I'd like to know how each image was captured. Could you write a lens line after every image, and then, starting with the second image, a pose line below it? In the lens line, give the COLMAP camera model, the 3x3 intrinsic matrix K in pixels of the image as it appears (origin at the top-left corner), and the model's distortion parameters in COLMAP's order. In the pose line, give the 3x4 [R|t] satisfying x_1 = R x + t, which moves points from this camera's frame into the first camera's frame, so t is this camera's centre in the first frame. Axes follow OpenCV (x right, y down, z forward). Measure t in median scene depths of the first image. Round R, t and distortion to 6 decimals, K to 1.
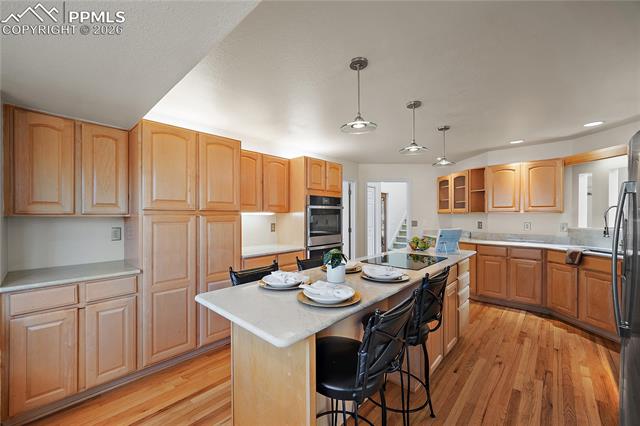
lens RADIAL K [[262.7, 0, 320.0], [0, 262.7, 213.0], [0, 0, 1]] dist [0.000381, 0.000032]
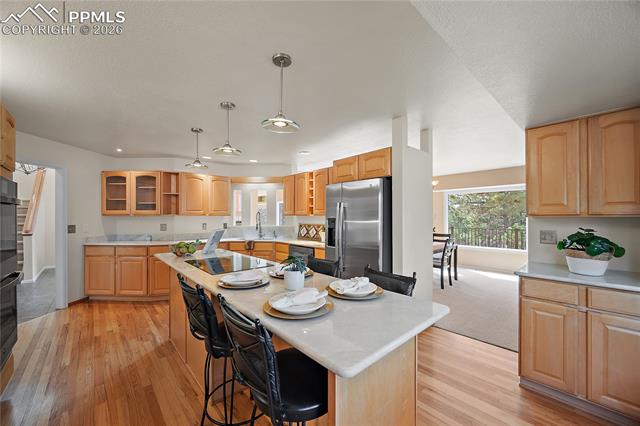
lens RADIAL K [[248.2, 0, 318.1], [0, 248.2, 216.0], [0, 0, 1]] dist [-0.000056, 0.000003]
pose [[0.099992, -0.000960, 0.994988, -0.312514], [-0.008971, 0.999958, 0.001866, -0.004104], [-0.994948, -0.009112, 0.099980, 0.327902]]
